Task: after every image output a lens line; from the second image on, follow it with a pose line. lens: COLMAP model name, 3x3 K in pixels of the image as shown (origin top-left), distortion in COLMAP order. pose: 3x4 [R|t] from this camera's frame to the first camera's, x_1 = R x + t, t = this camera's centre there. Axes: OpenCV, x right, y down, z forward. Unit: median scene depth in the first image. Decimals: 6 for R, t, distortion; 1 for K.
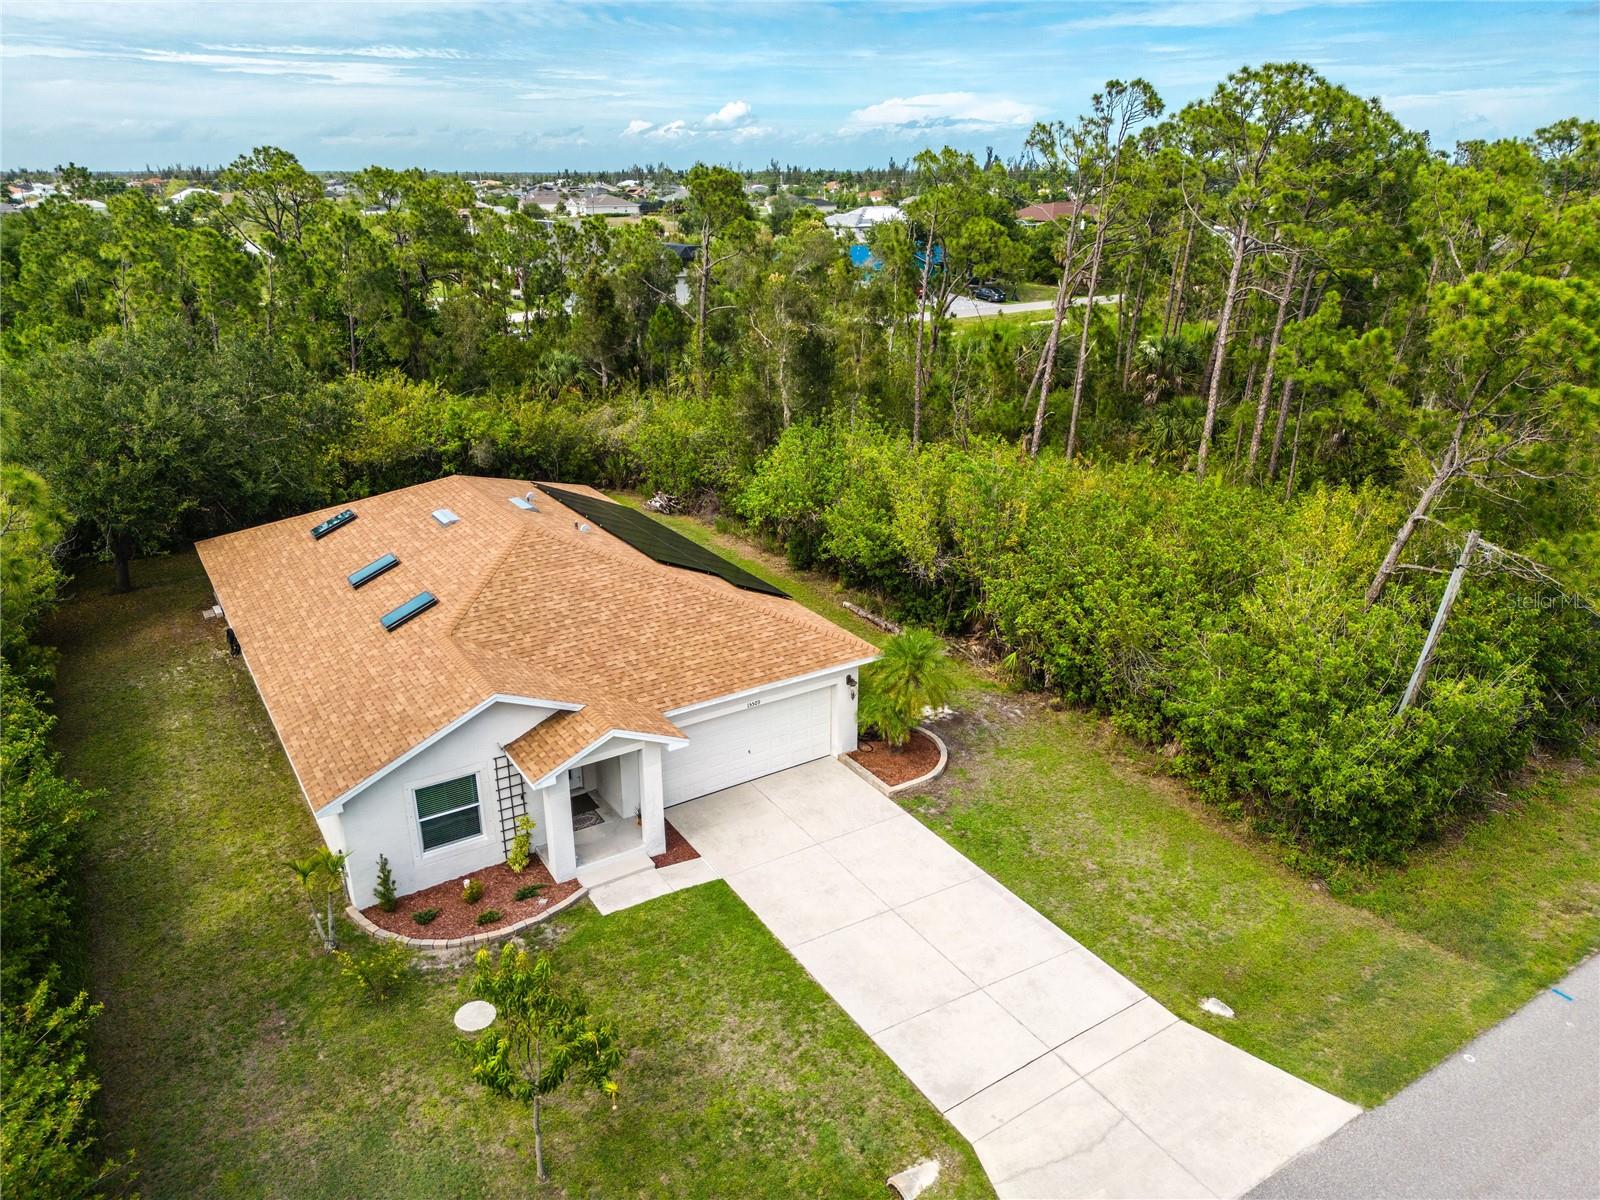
lens RADIAL K [[1126.7, 0, 800.0], [0, 1126.7, 600.0], [0, 0, 1]] dist [0.058485, -0.048434]
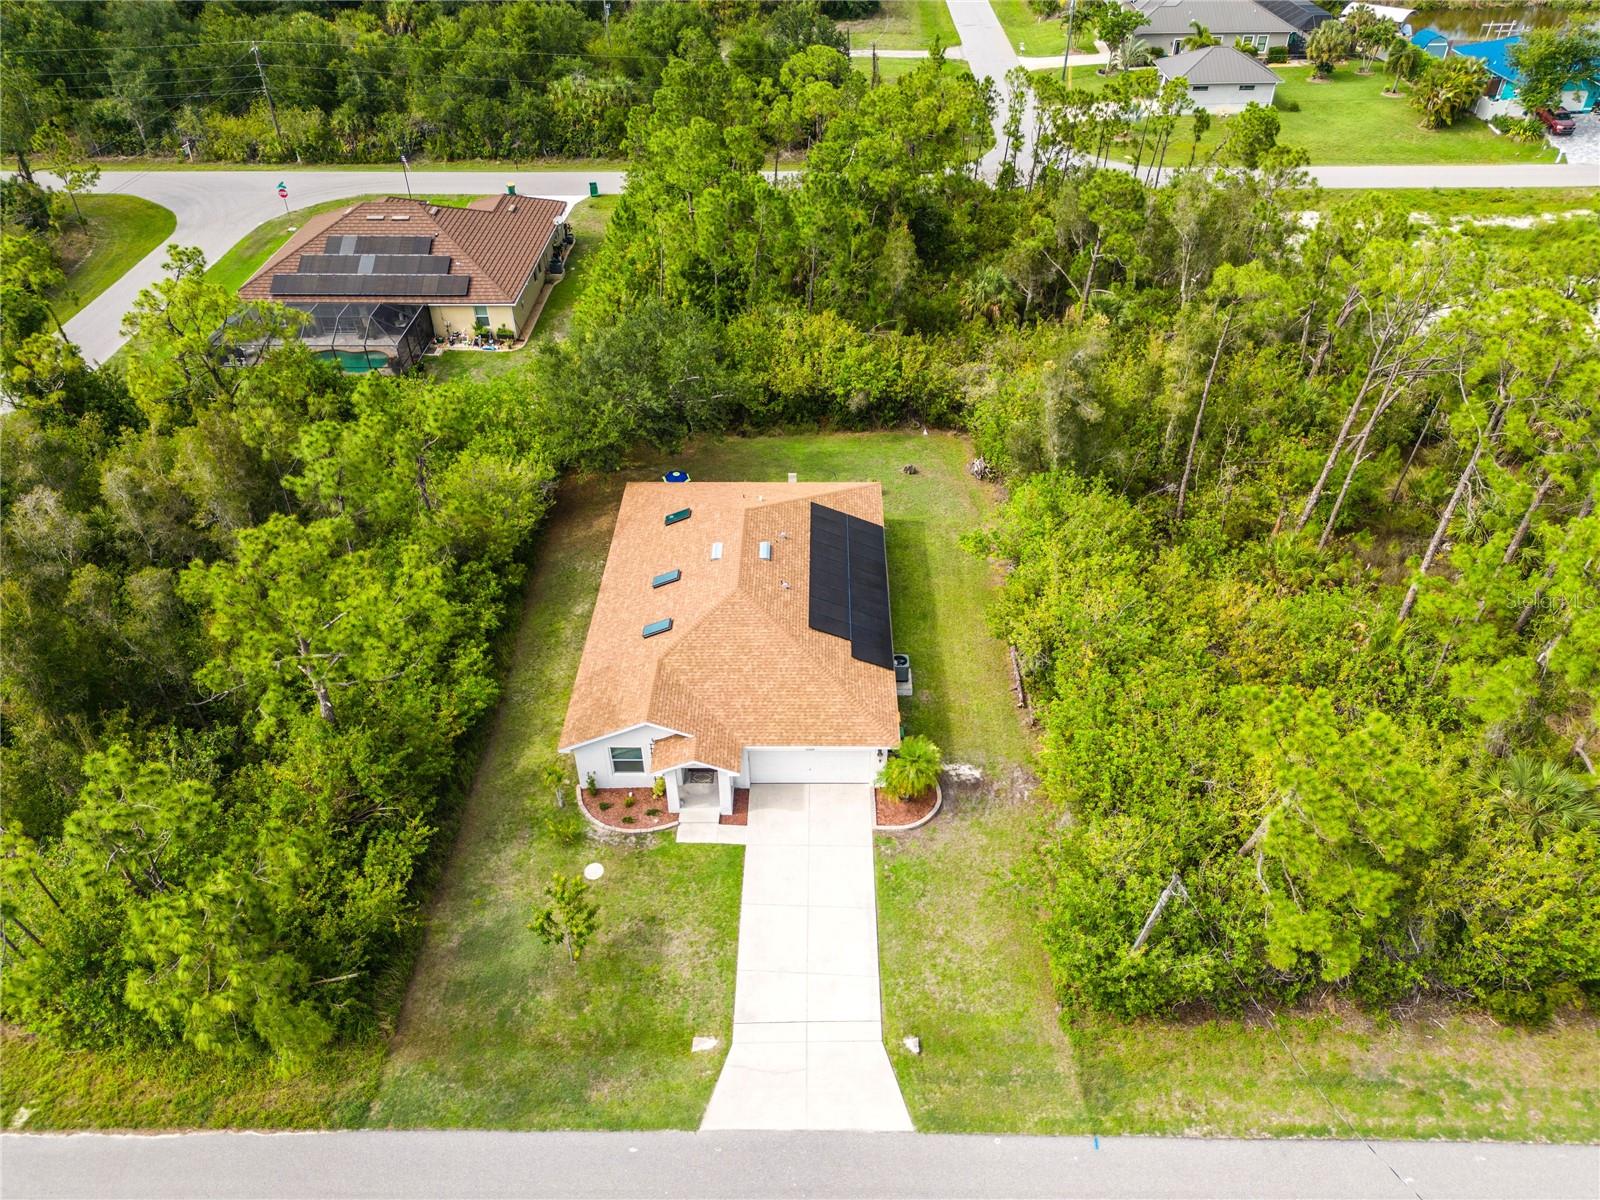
lens RADIAL K [[1126.7, 0, 800.0], [0, 1126.7, 600.0], [0, 0, 1]] dist [0.058485, -0.048434]
pose [[0.836062, 0.334416, -0.434932, 0.669793], [-0.186580, 0.918813, 0.347809, -0.772380], [0.515934, -0.209641, 0.830580, -0.382871]]
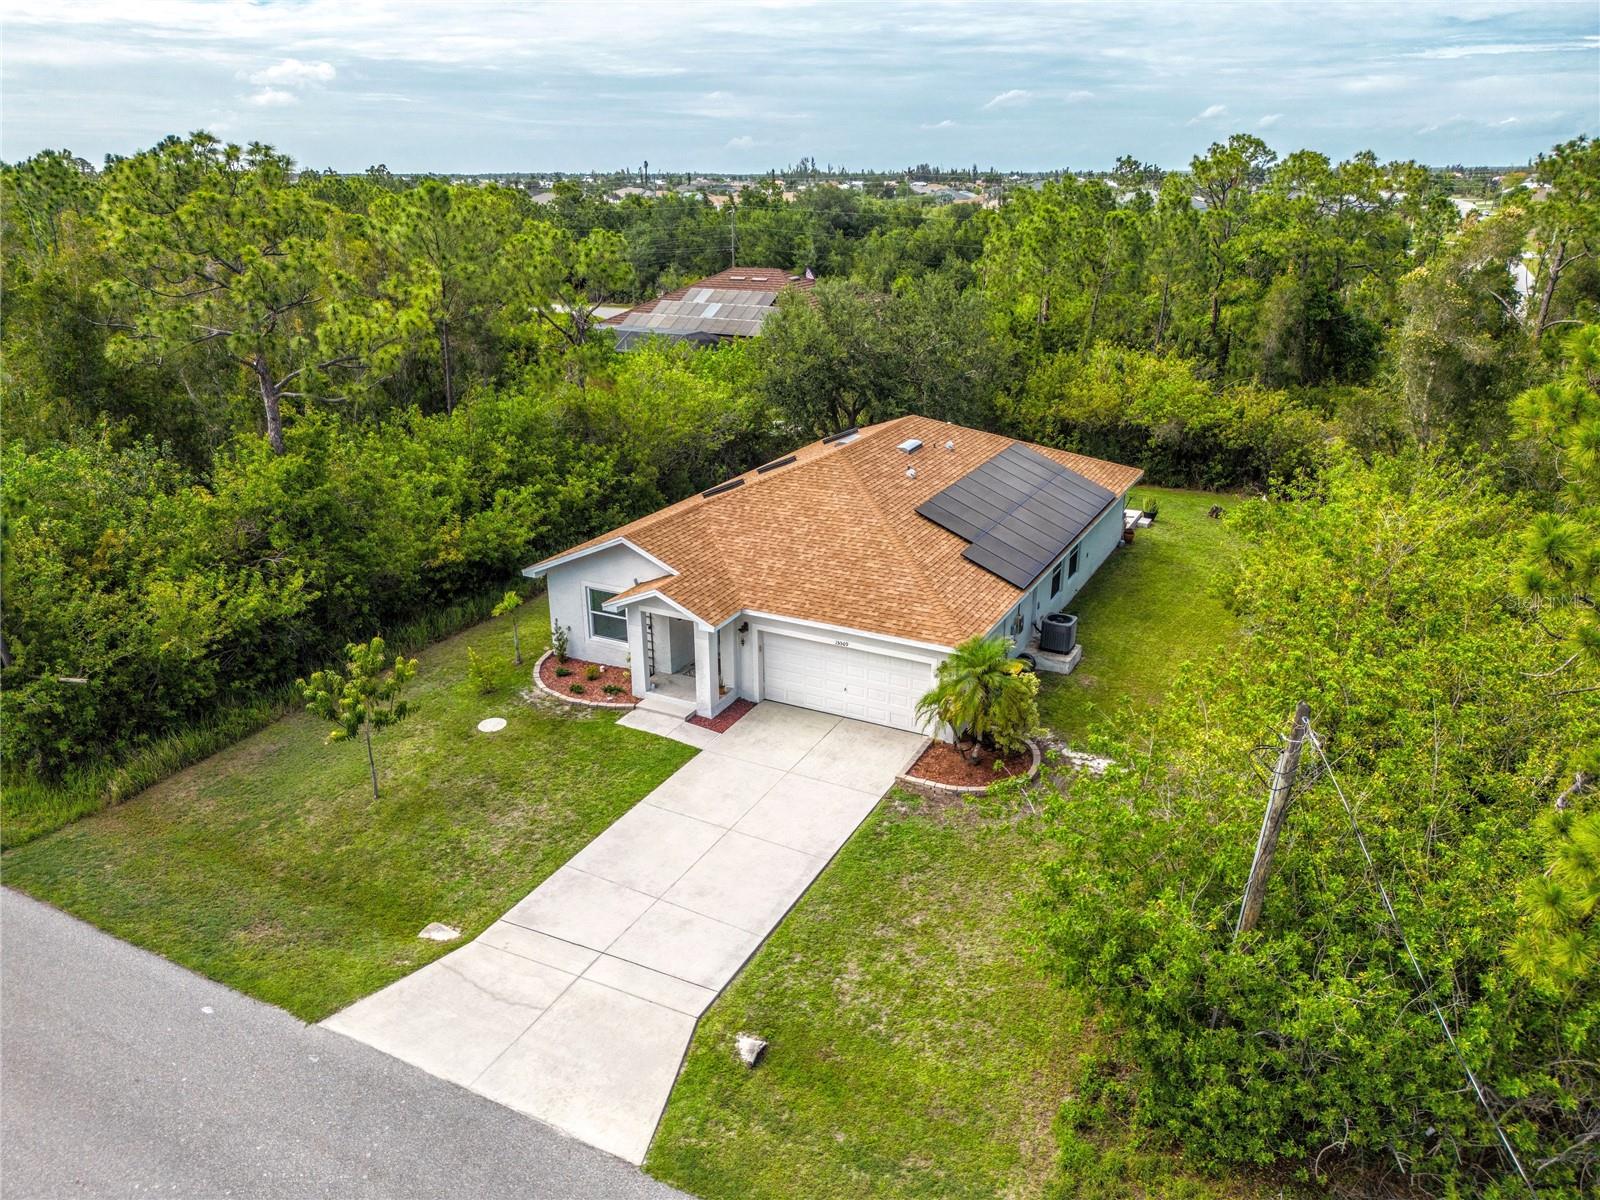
lens RADIAL K [[1126.7, 0, 800.0], [0, 1126.7, 600.0], [0, 0, 1]] dist [0.058485, -0.048434]
pose [[0.502548, 0.307163, -0.808144, 0.889257], [-0.304439, 0.937758, 0.167111, -0.126224], [0.809174, 0.162050, 0.564781, 0.404330]]
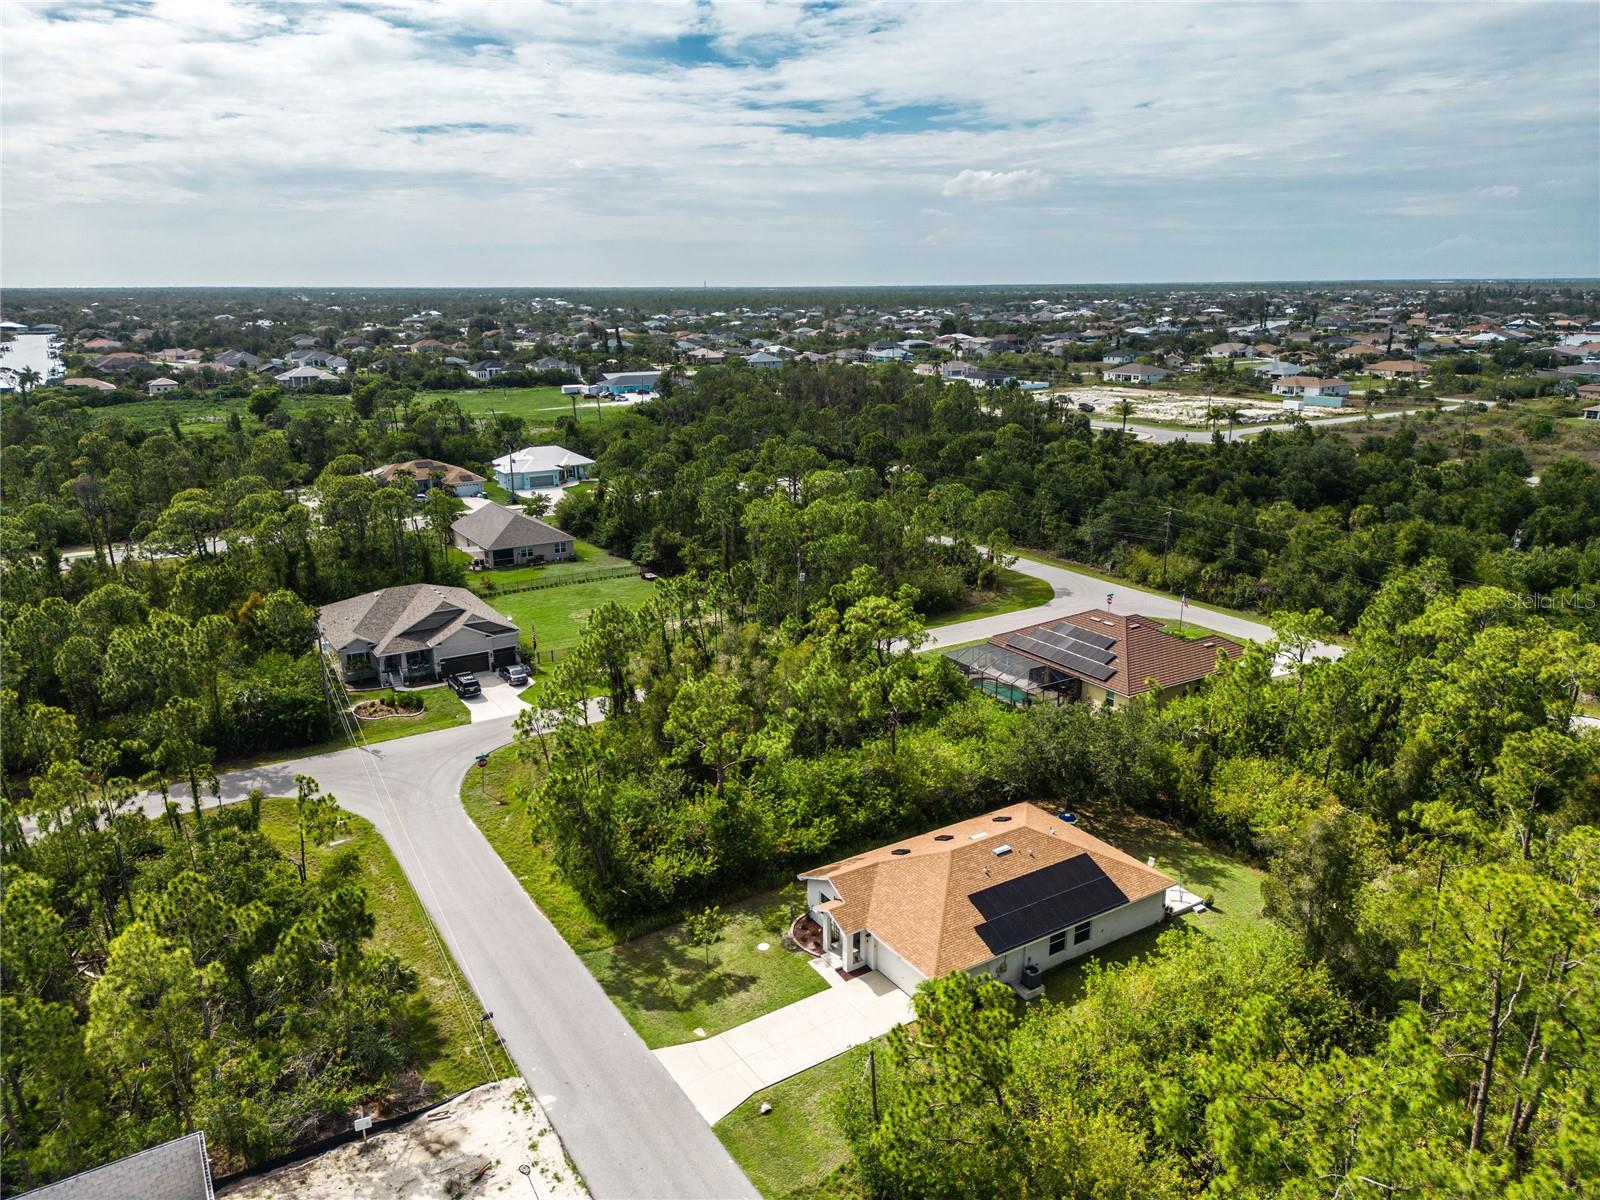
lens RADIAL K [[1126.7, 0, 800.0], [0, 1126.7, 600.0], [0, 0, 1]] dist [0.058485, -0.048434]
pose [[0.001093, 0.273987, -0.961733, 2.293001], [-0.349379, 0.901231, 0.256353, -1.257478], [0.936981, 0.335729, 0.096711, 0.366473]]
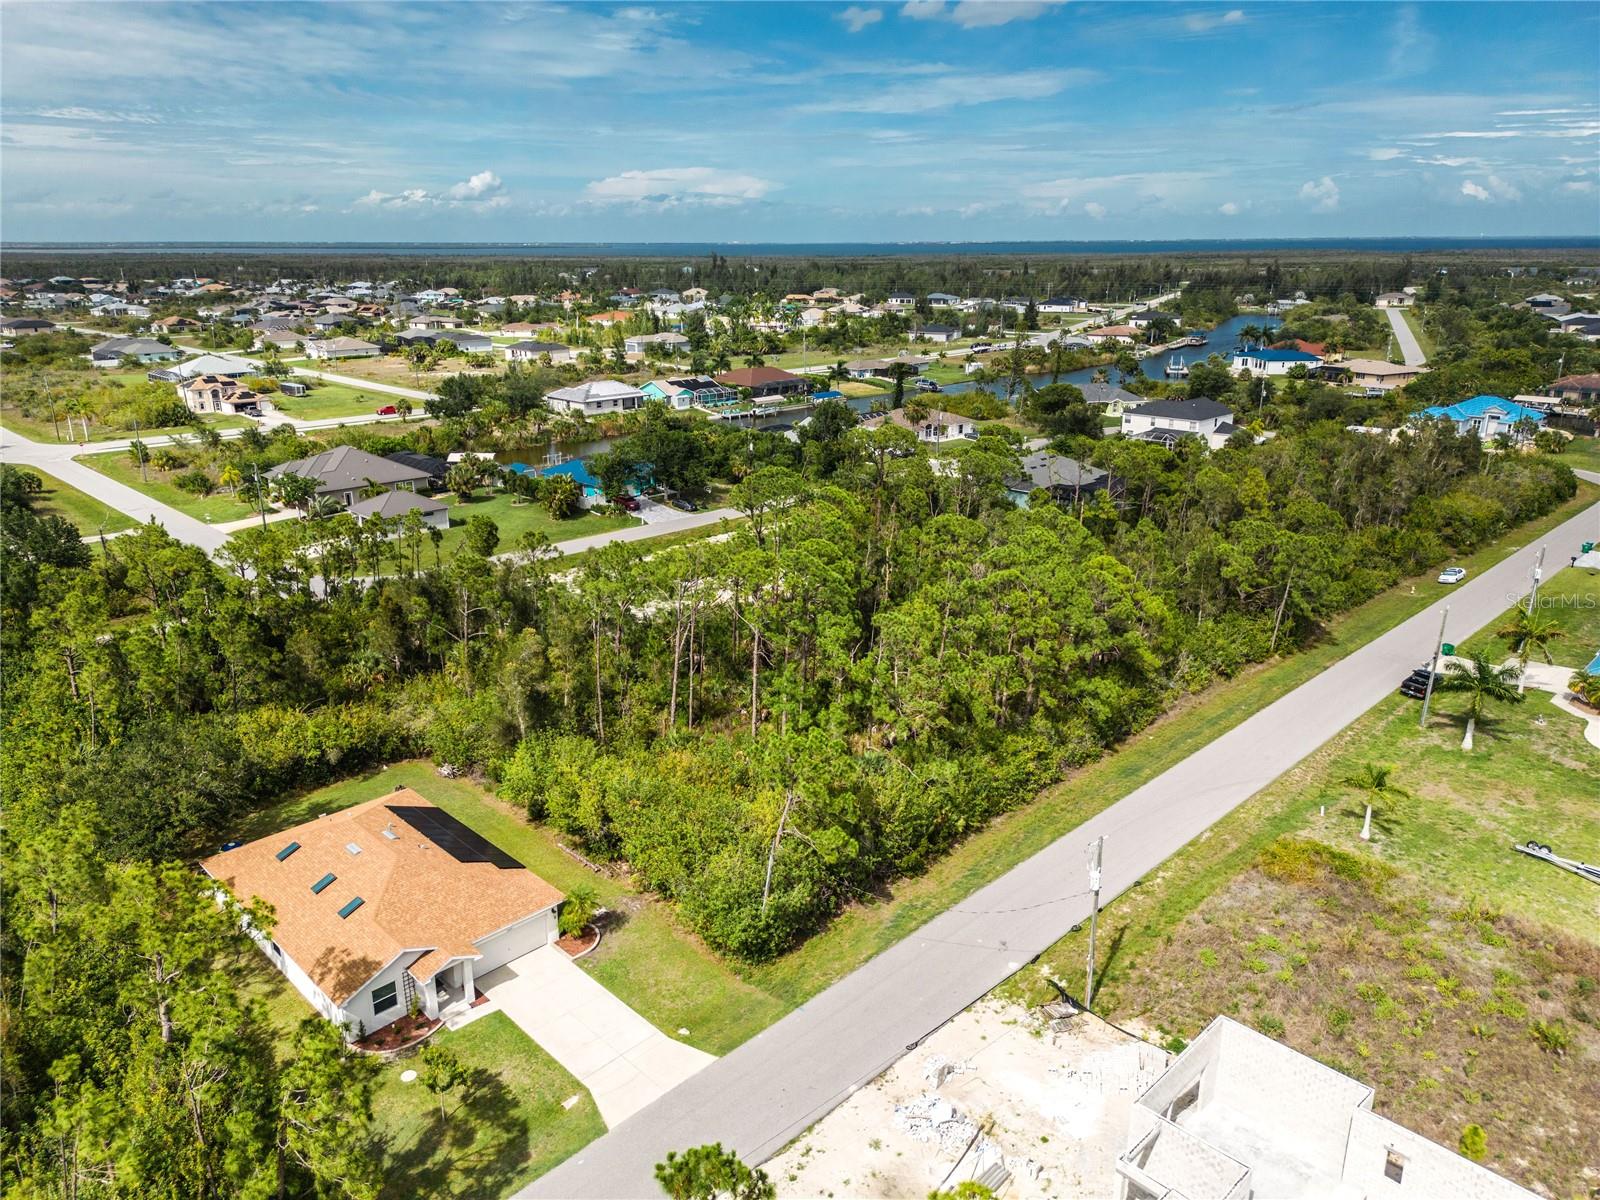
lens RADIAL K [[1126.7, 0, 800.0], [0, 1126.7, 600.0], [0, 0, 1]] dist [0.058485, -0.048434]
pose [[0.976286, -0.062290, 0.207329, 0.113532], [0.073653, 0.996150, -0.047540, -0.485985], [-0.203569, 0.061683, 0.977115, -1.647299]]
